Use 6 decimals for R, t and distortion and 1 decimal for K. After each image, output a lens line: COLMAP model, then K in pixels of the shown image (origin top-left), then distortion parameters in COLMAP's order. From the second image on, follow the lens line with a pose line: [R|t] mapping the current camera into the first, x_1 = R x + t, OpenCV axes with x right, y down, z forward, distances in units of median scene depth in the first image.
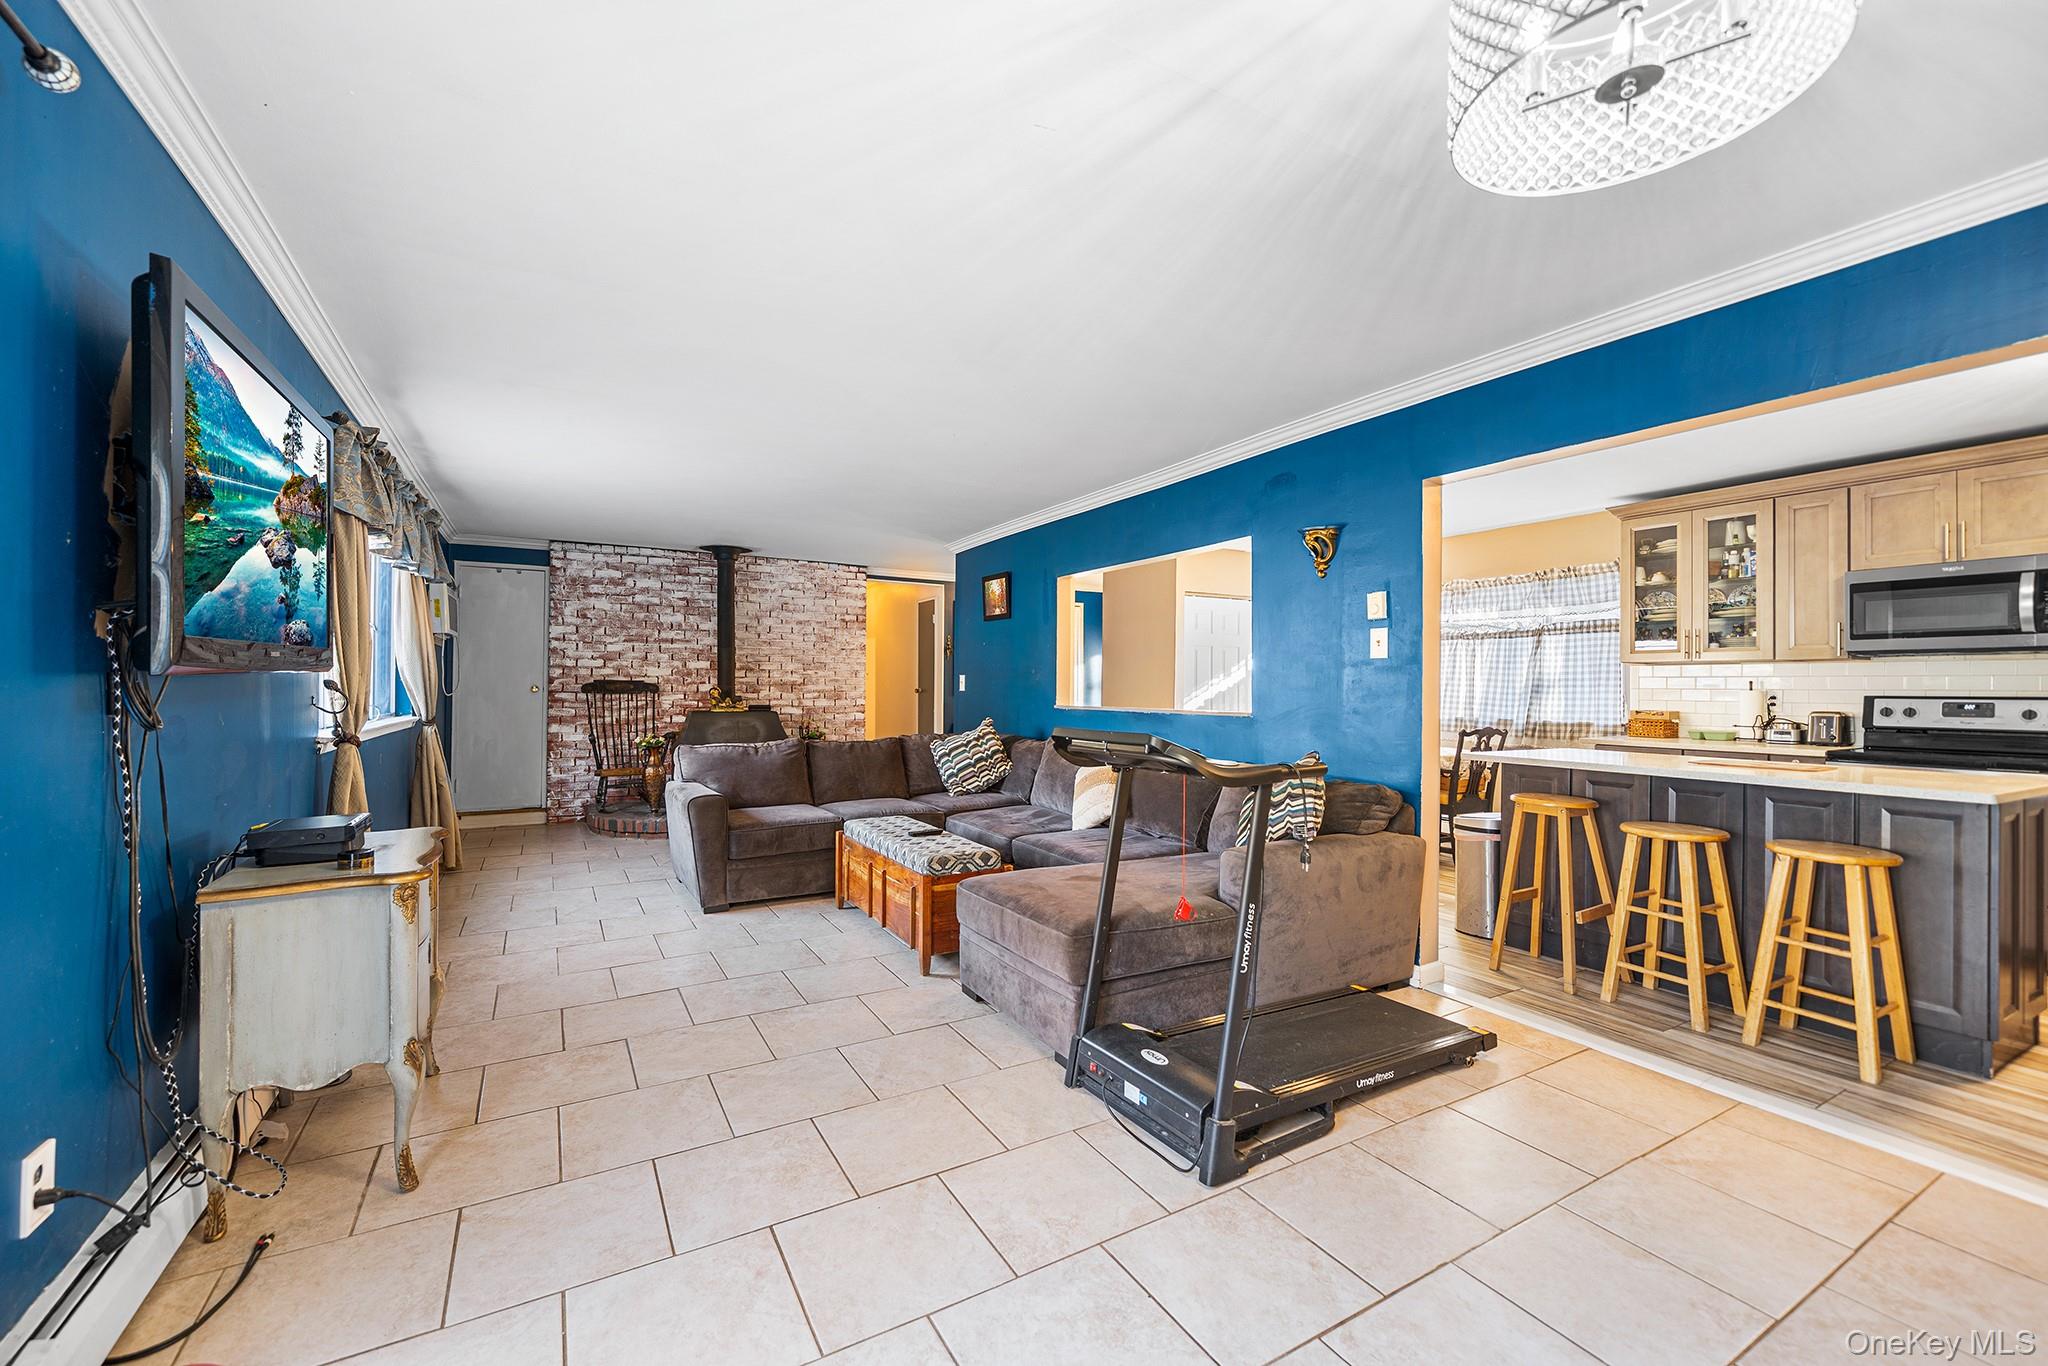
lens RADIAL K [[825.3, 0, 1018.8], [0, 825.3, 678.3], [0, 0, 1]] dist [0.001738, 0.000336]
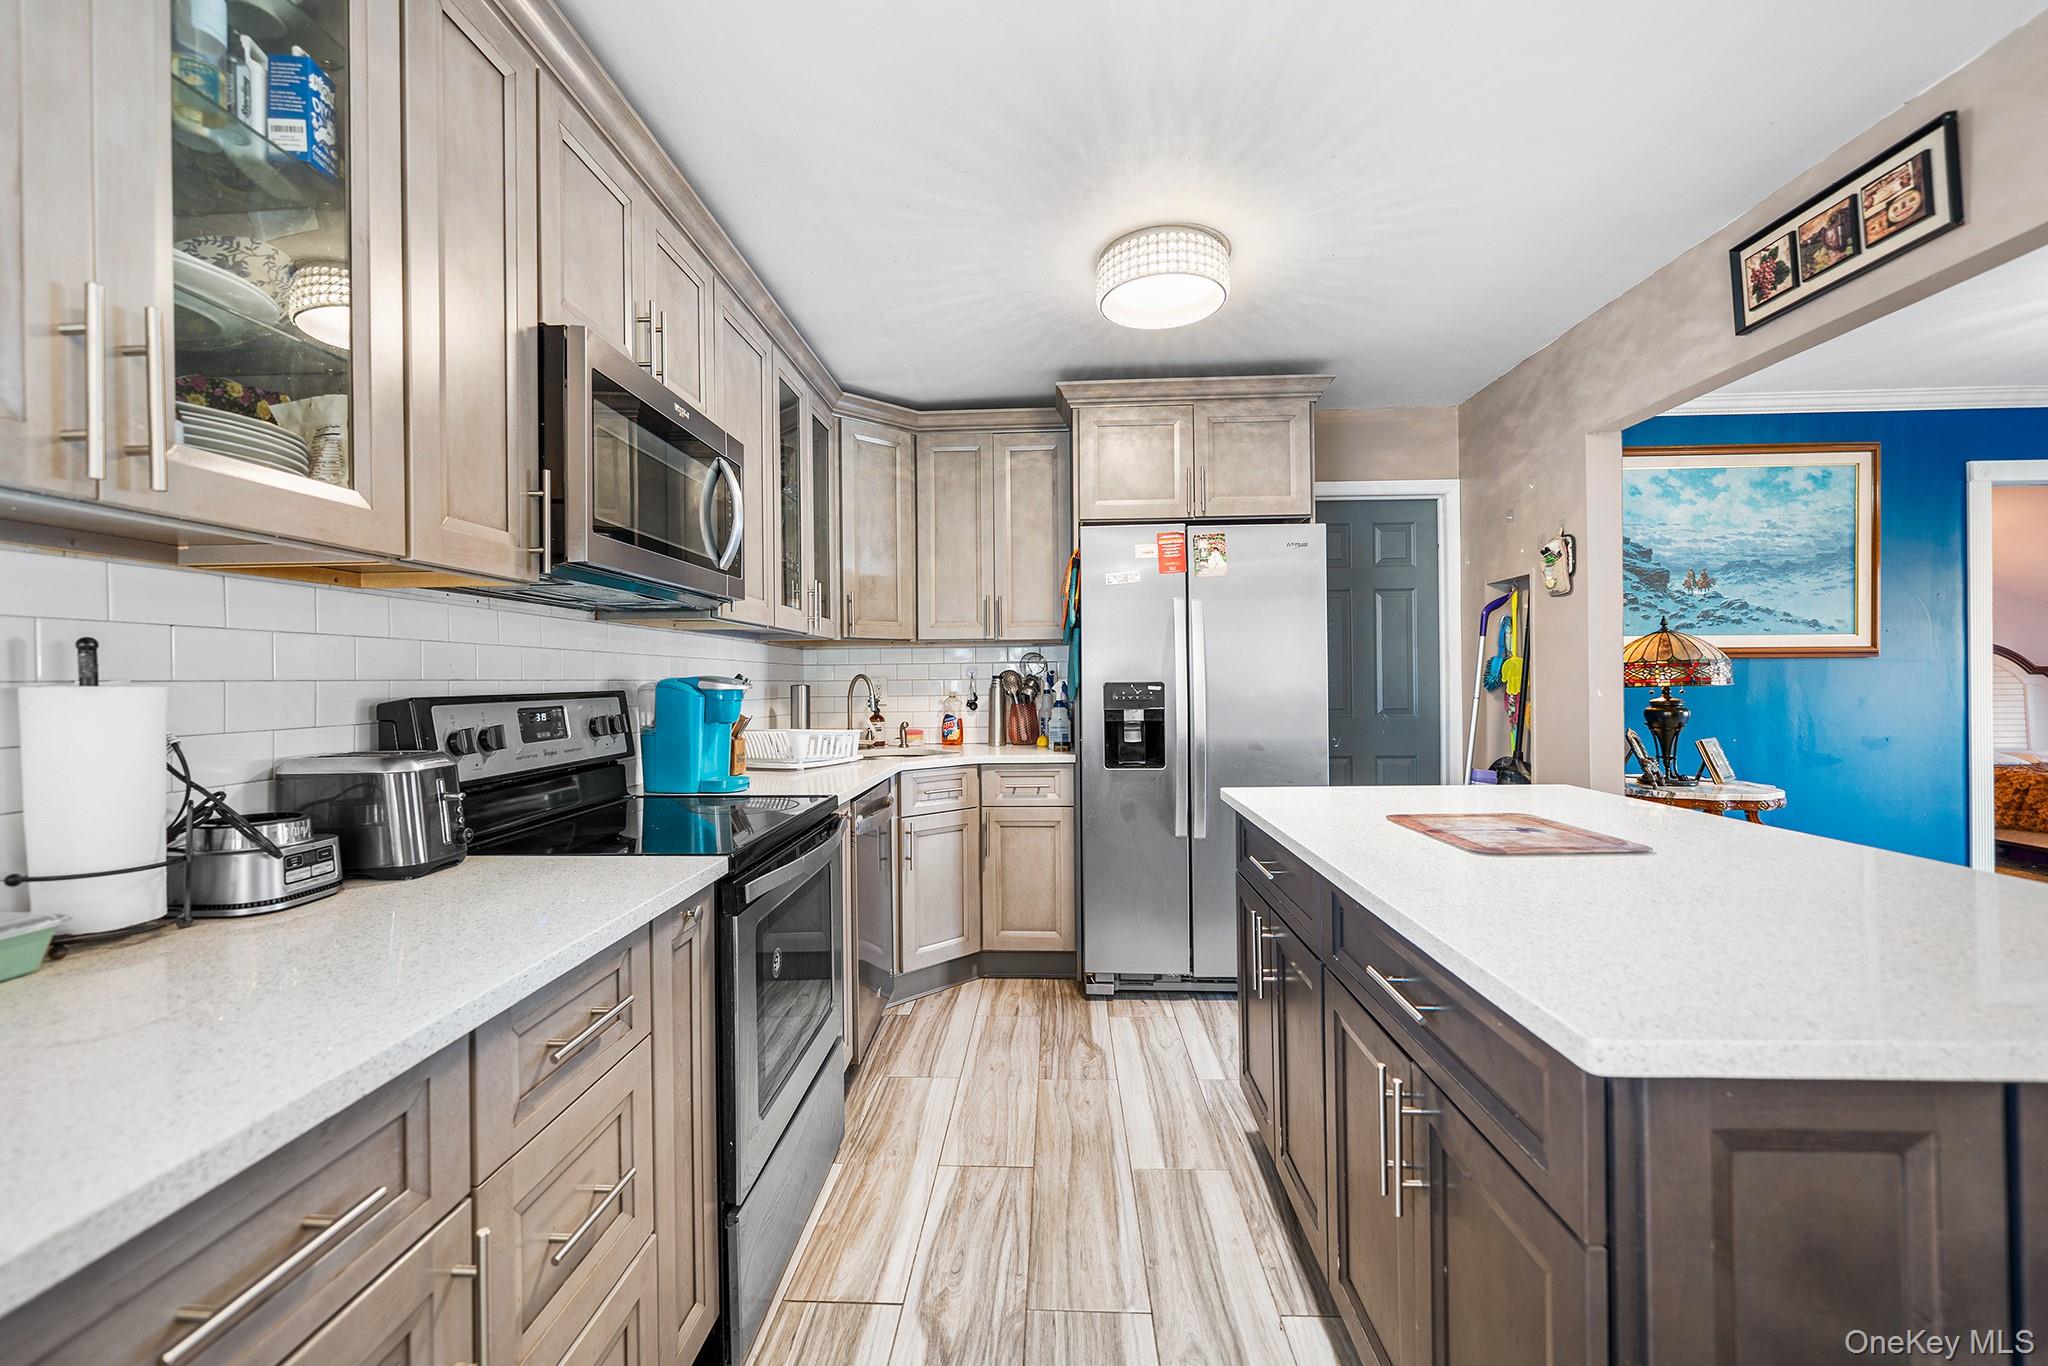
lens RADIAL K [[846.4, 0, 1010.5], [0, 846.4, 680.1], [0, 0, 1]] dist [0.000126, -0.000397]
pose [[-0.838941, 0.003964, 0.544208, 0.467254], [0.002522, 0.999991, -0.003397, 0.011420], [-0.544216, -0.001477, -0.838944, 0.837730]]
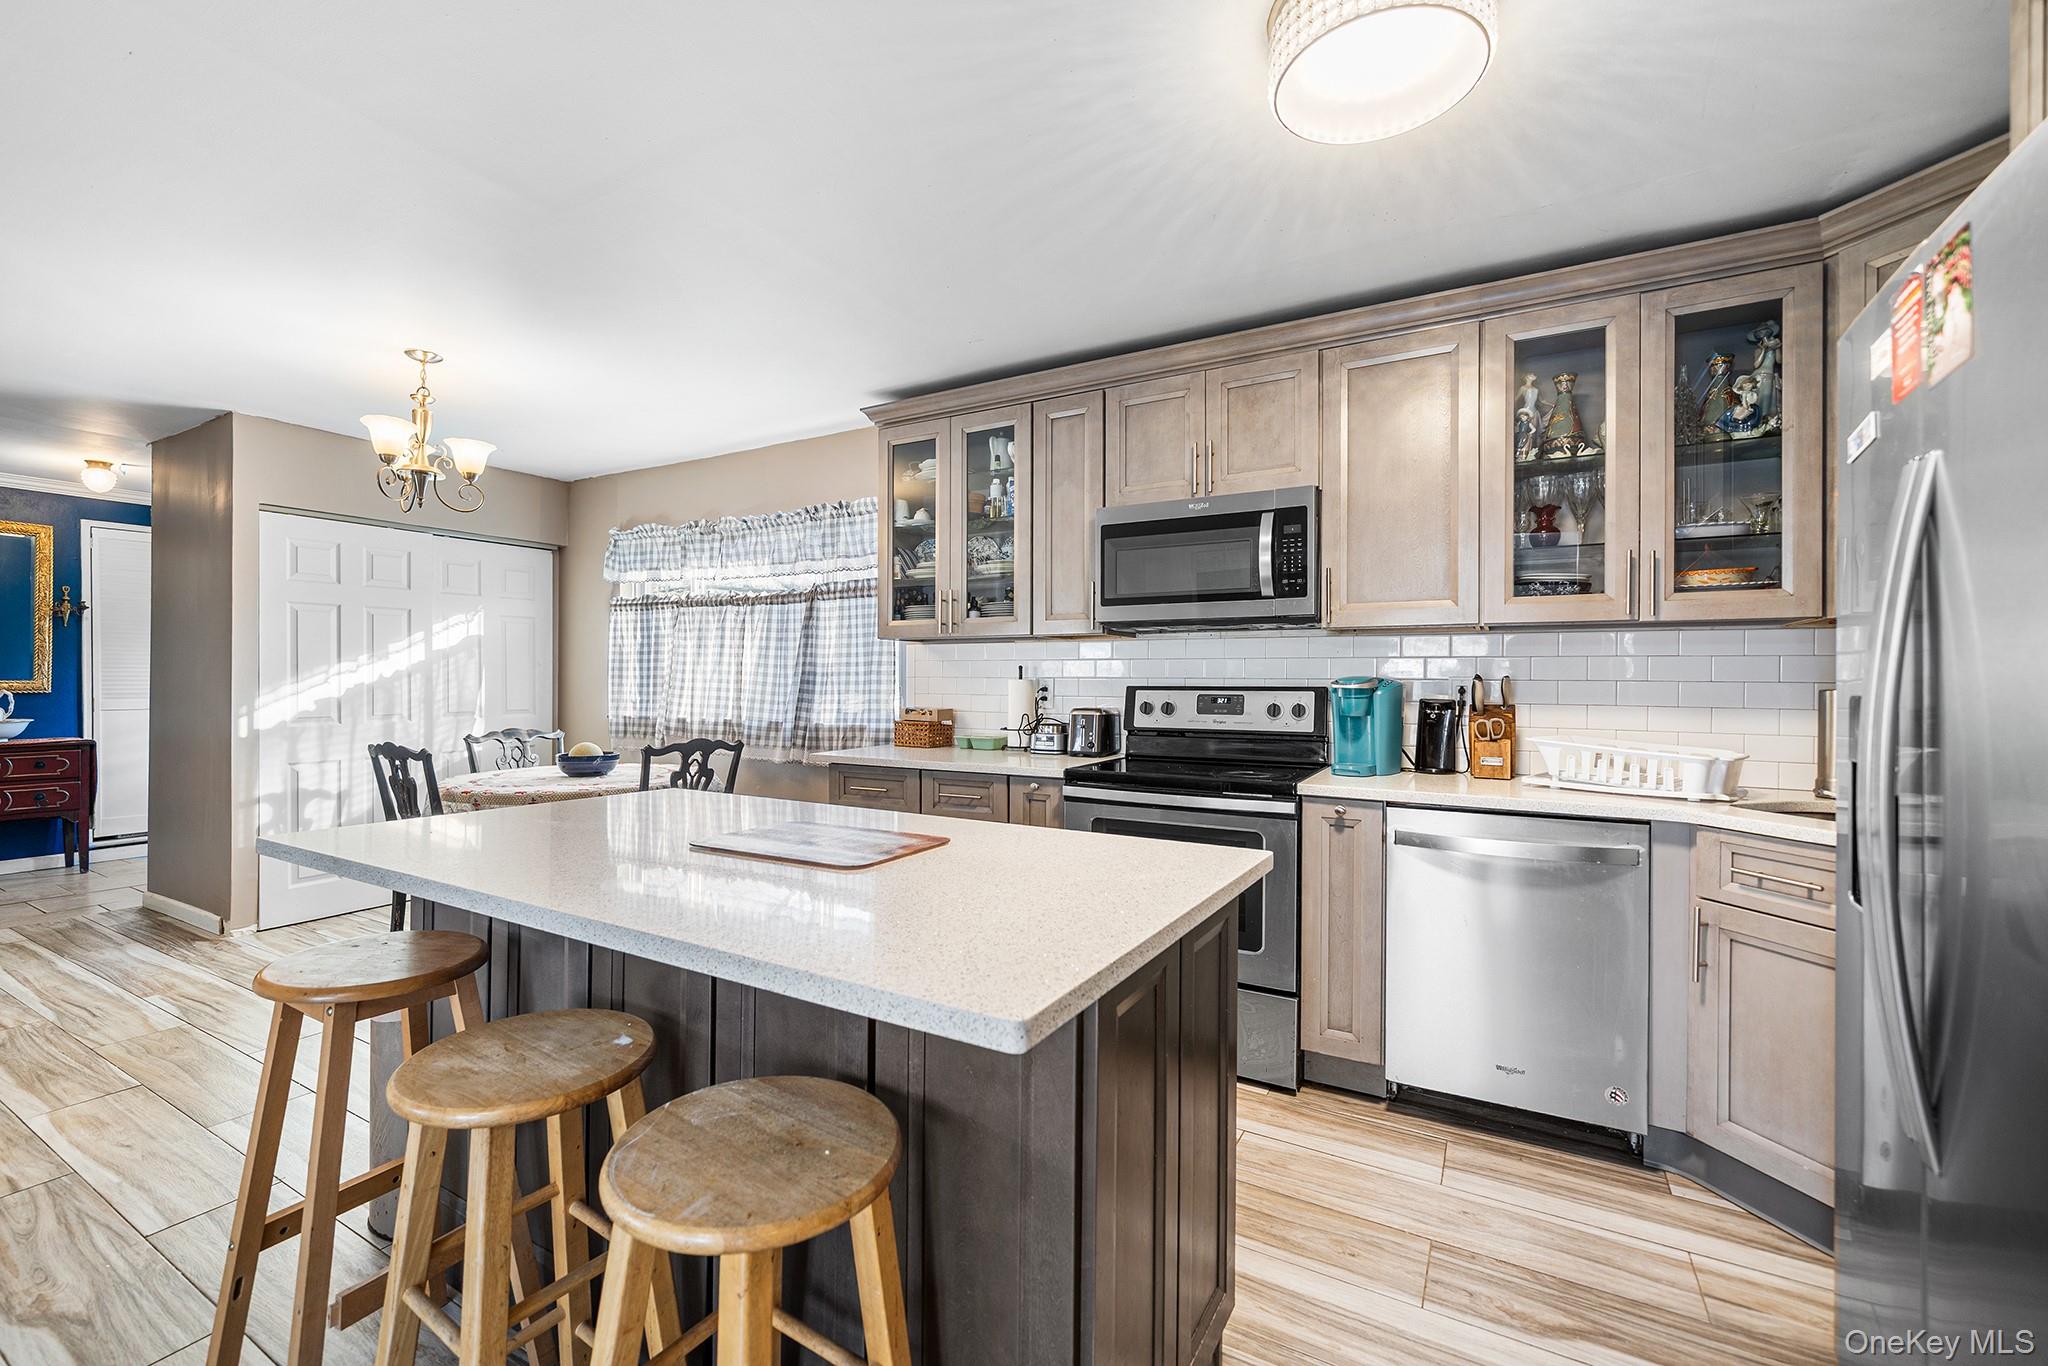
lens RADIAL K [[846.4, 0, 1010.5], [0, 846.4, 680.1], [0, 0, 1]] dist [0.000126, -0.000397]
pose [[0.863360, -0.003672, 0.504575, 0.403139], [-0.003605, 0.999903, 0.013445, 0.004424], [-0.504575, -0.013427, 0.863263, 0.294018]]
